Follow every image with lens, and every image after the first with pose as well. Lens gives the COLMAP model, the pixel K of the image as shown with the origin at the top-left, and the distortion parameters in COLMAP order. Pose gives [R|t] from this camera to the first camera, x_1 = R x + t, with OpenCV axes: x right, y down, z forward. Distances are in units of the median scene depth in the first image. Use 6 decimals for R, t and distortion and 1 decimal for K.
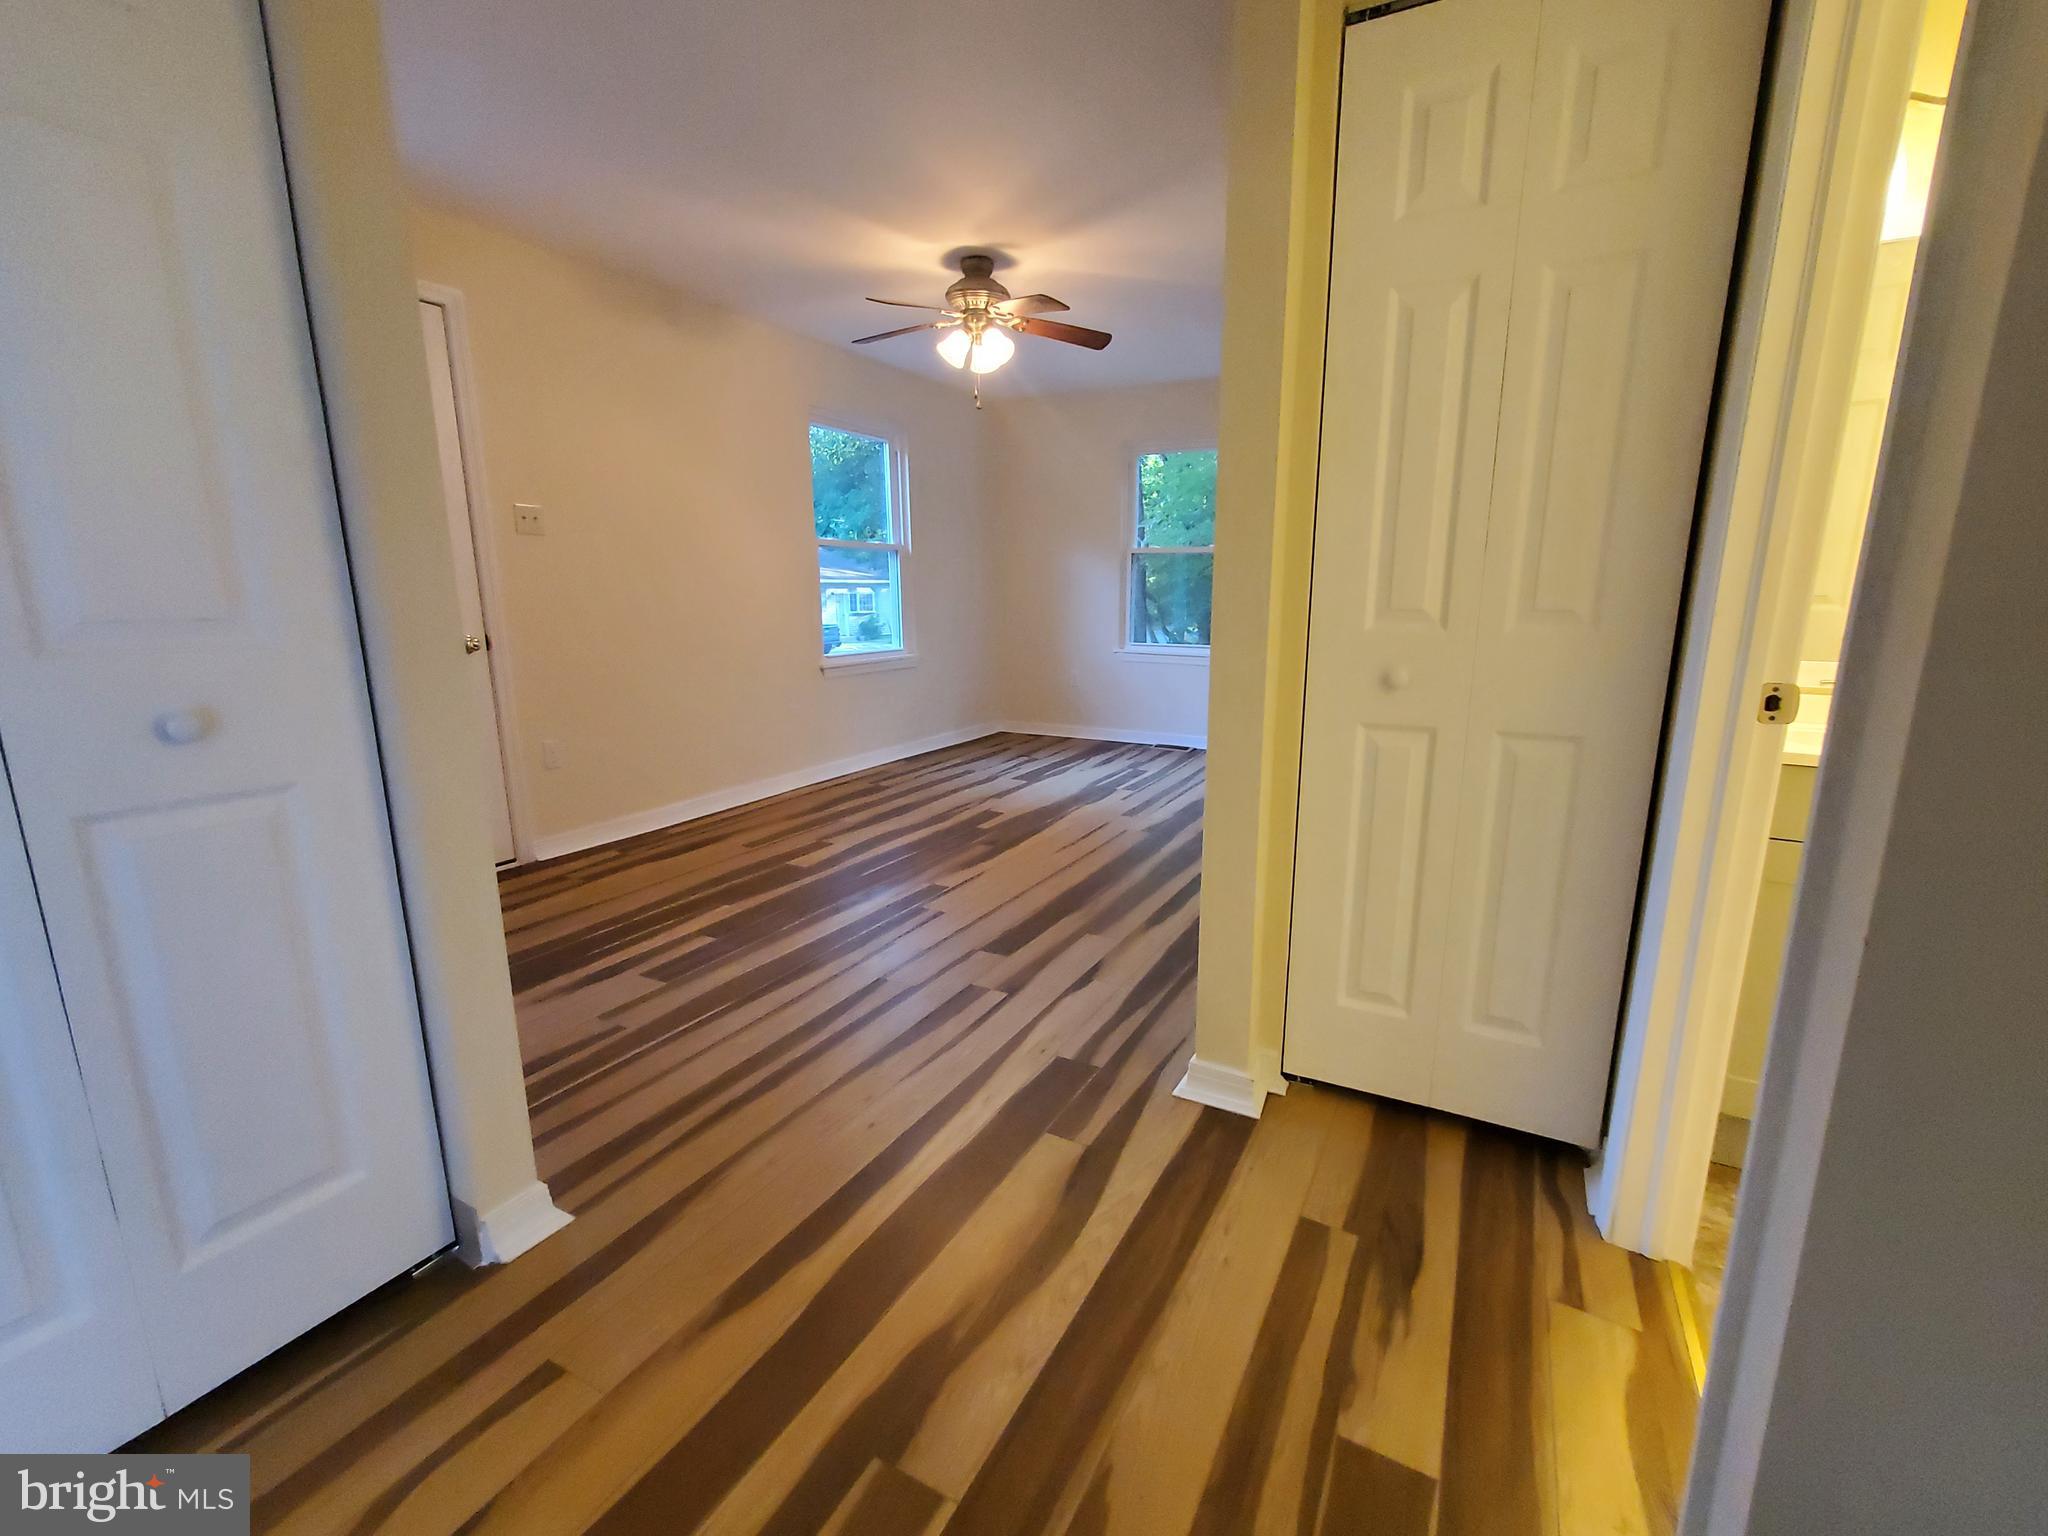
lens RADIAL K [[879.3, 0, 1036.4], [0, 879.3, 781.1], [0, 0, 1]] dist [0.003603, -0.000065]
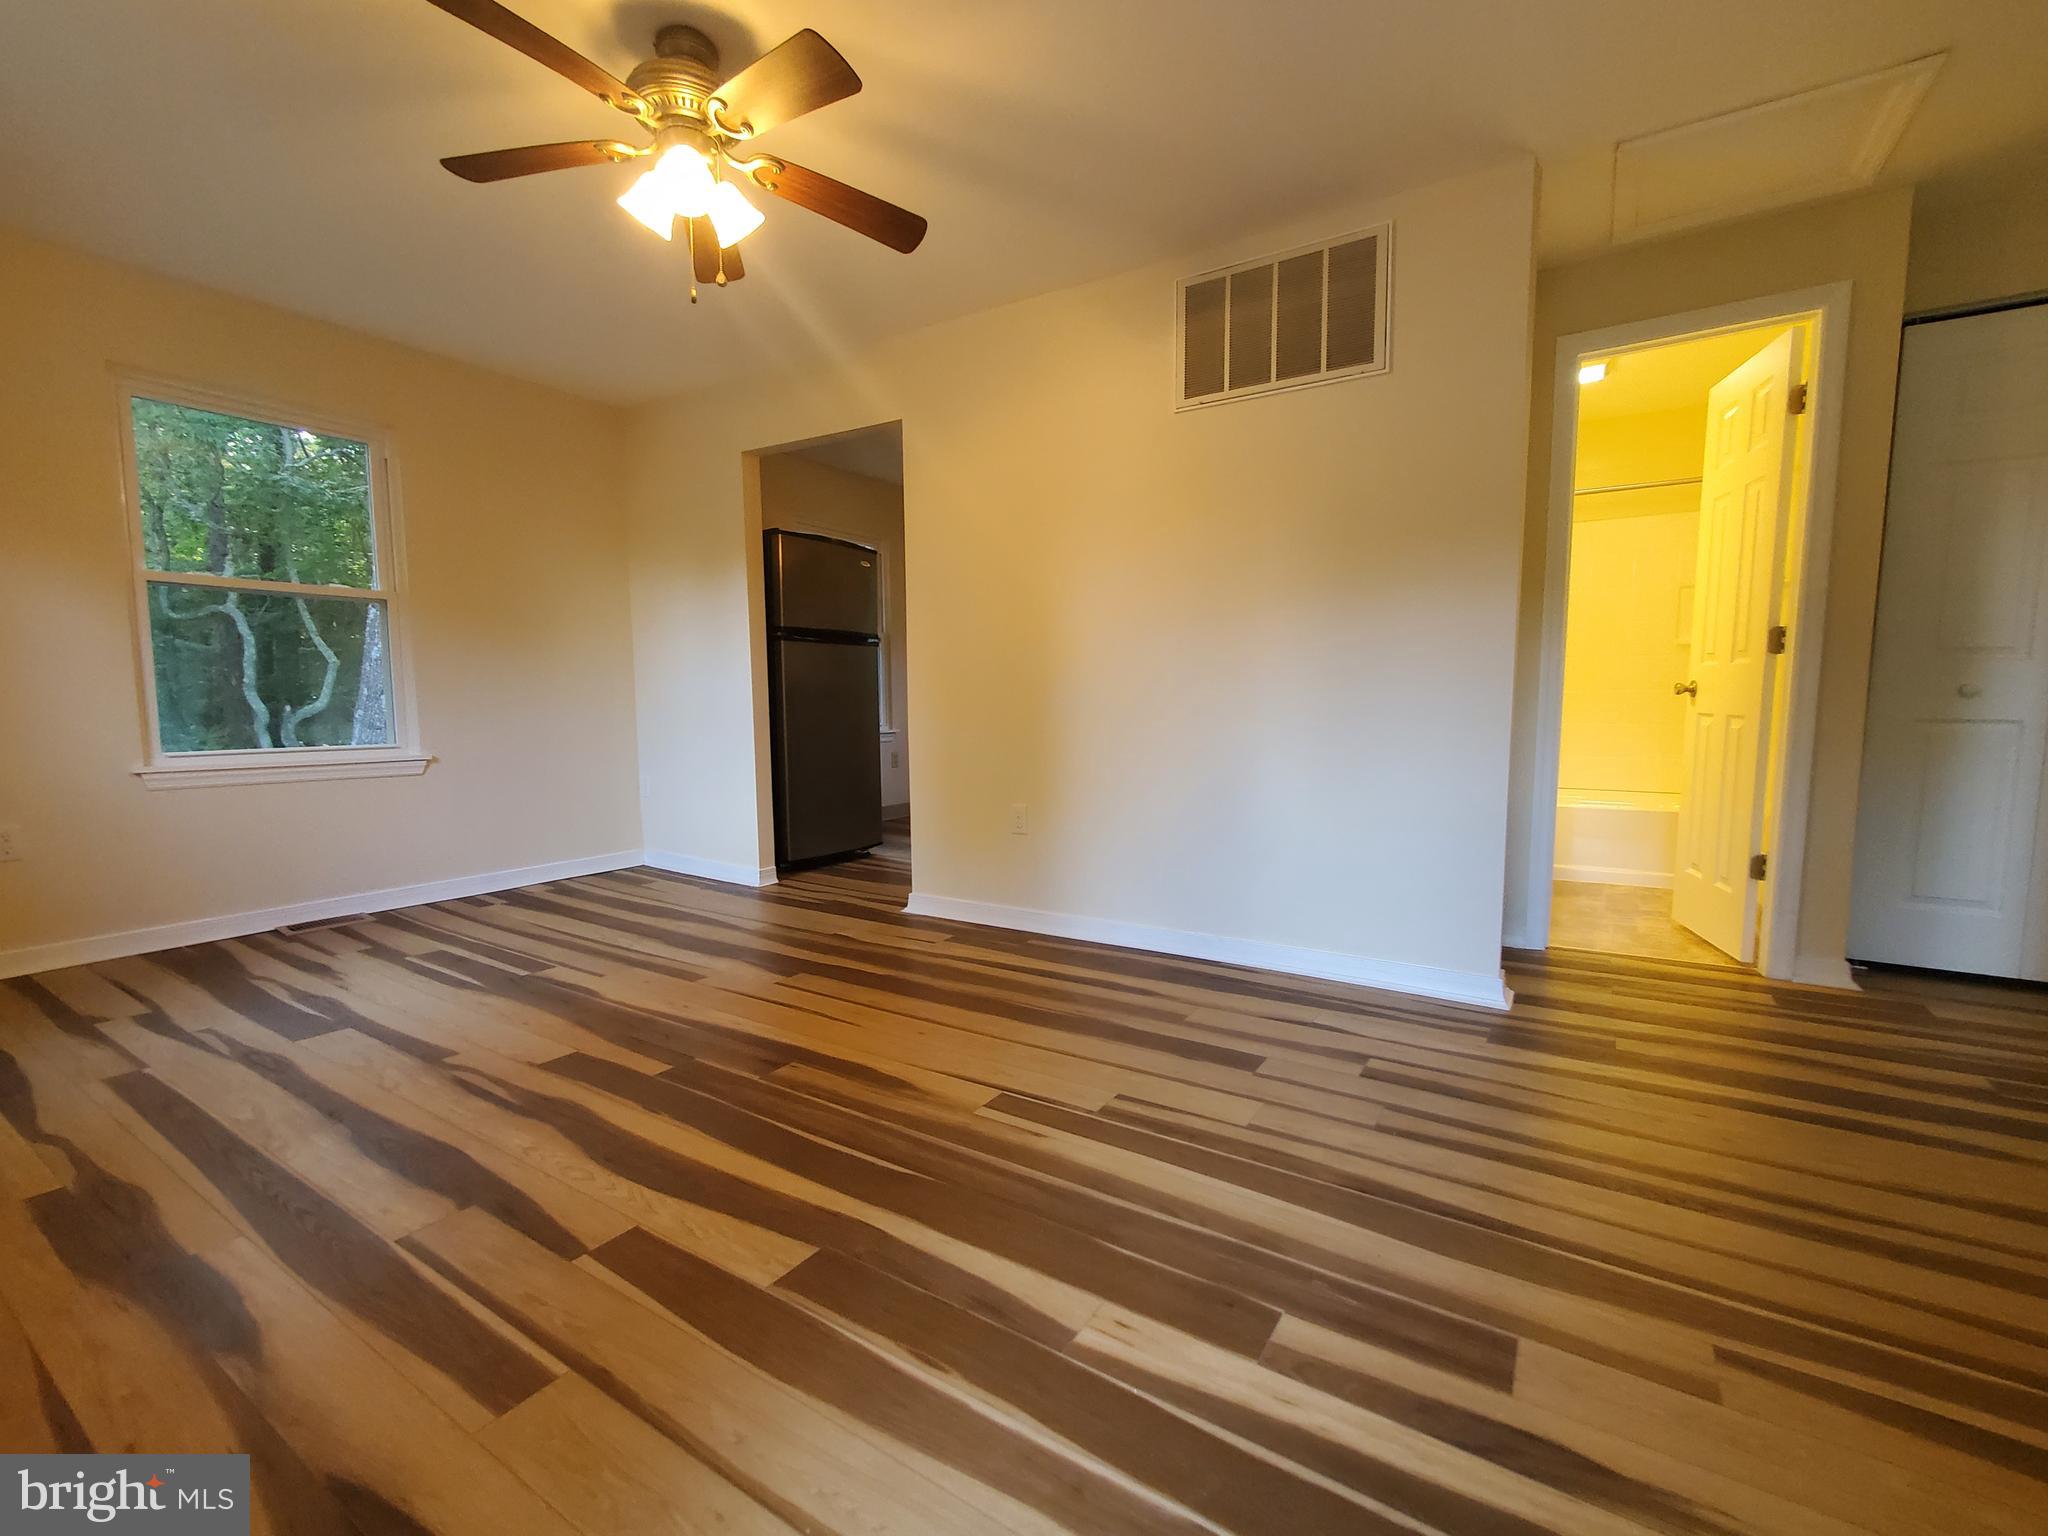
lens RADIAL K [[879.3, 0, 1036.4], [0, 879.3, 781.1], [0, 0, 1]] dist [0.003603, -0.000065]
pose [[0.072134, -0.100111, 0.992358, -0.635591], [0.218891, 0.972283, 0.082175, -0.127760], [-0.973079, 0.211291, 0.092048, 0.801740]]
